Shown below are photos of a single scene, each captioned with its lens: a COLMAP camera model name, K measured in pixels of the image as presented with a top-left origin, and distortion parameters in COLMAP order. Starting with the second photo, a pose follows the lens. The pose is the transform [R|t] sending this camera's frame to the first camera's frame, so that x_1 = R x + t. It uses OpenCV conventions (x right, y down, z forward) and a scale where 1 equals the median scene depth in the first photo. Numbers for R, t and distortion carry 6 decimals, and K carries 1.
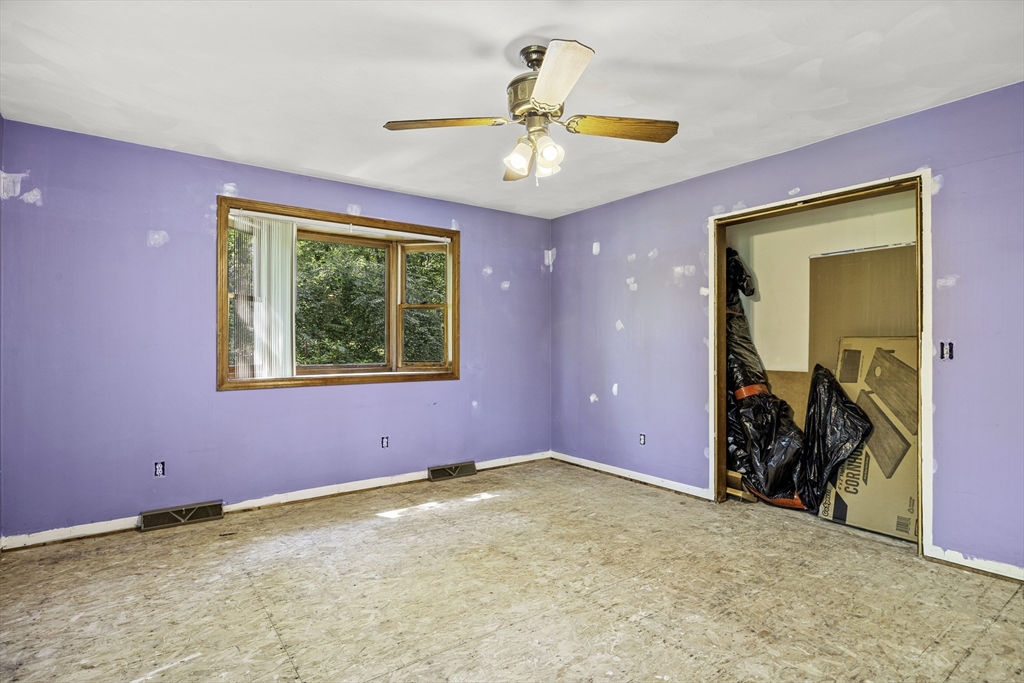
lens RADIAL K [[524.9, 0, 514.0], [0, 524.9, 343.6], [0, 0, 1]] dist [-0.007493, 0.000313]
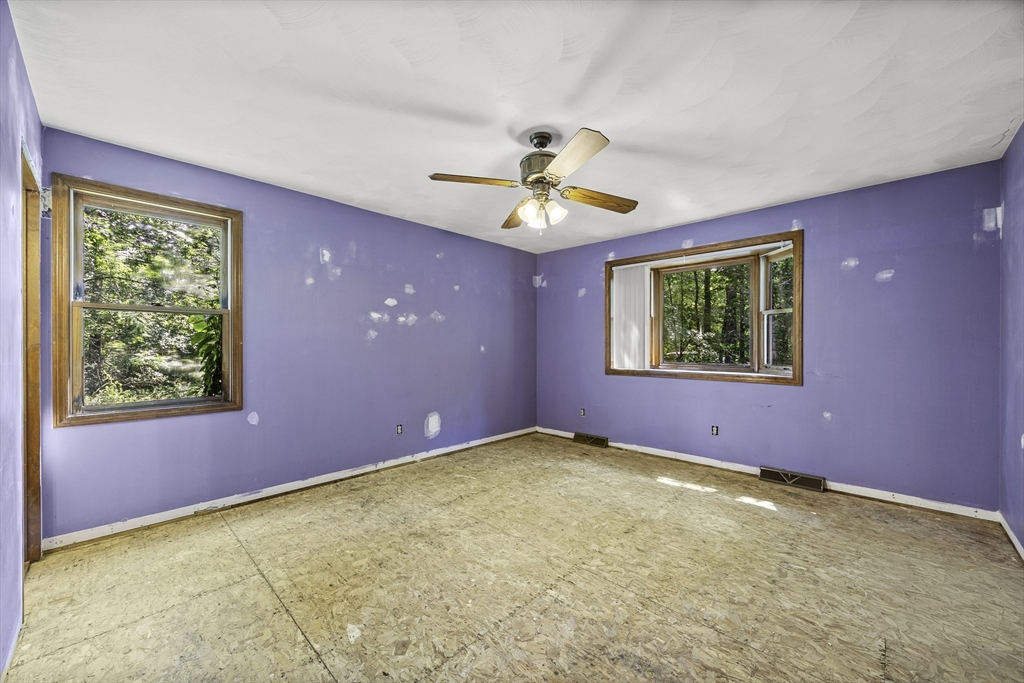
lens RADIAL K [[389.1, 0, 517.3], [0, 389.1, 345.1], [0, 0, 1]] dist [-0.001426, 0.000029]
pose [[0.180836, 0.001937, -0.983511, 0.680842], [0.002039, 0.999995, 0.002344, -0.011040], [0.983511, -0.002429, 0.180831, 0.502319]]
